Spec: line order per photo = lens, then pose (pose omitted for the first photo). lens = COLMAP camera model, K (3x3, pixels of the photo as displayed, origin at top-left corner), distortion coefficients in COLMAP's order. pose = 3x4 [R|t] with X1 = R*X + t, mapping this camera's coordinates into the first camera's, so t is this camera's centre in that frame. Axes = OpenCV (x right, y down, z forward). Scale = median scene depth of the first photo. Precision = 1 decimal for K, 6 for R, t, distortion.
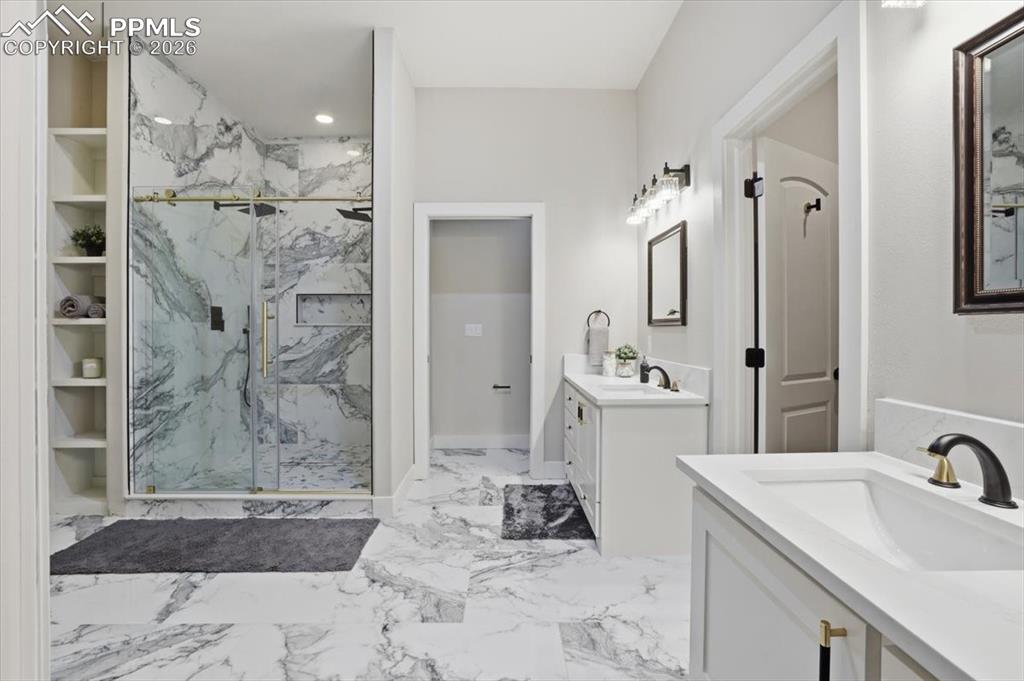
lens RADIAL K [[440.1, 0, 508.8], [0, 440.1, 332.5], [0, 0, 1]] dist [-0.021025, -0.000140]
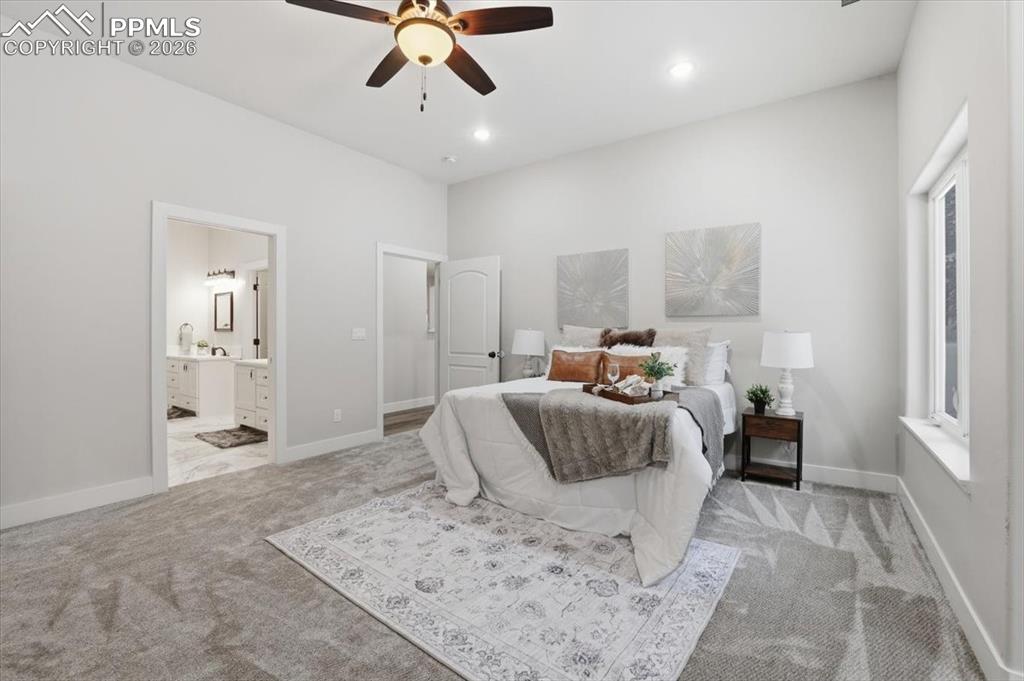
lens RADIAL K [[440.1, 0, 507.8], [0, 440.1, 335.8], [0, 0, 1]] dist [-0.021025, -0.000140]
pose [[0.587581, -0.000022, 0.809166, -0.649524], [0.004127, 0.999987, -0.002970, 0.022136], [-0.809155, 0.005085, 0.587573, -1.633885]]
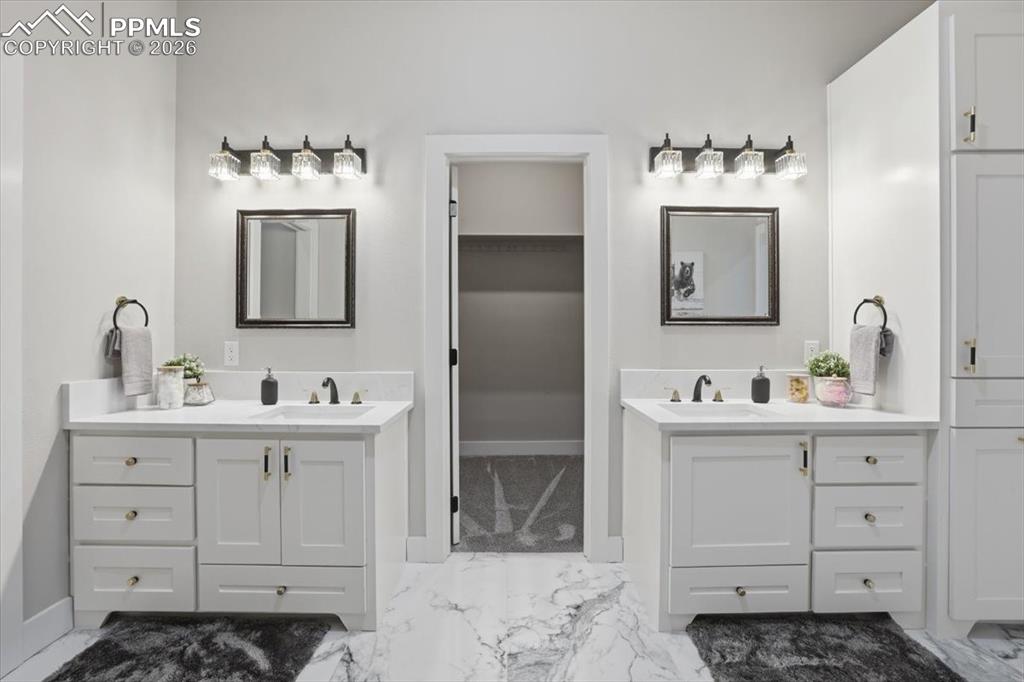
lens RADIAL K [[440.1, 0, 512.3], [0, 440.1, 337.9], [0, 0, 1]] dist [-0.021025, -0.000140]
pose [[0.013790, 0.001532, 0.999904, -0.413986], [0.007888, 0.999968, -0.001641, 0.006940], [-0.999874, 0.007909, 0.013778, 0.579954]]
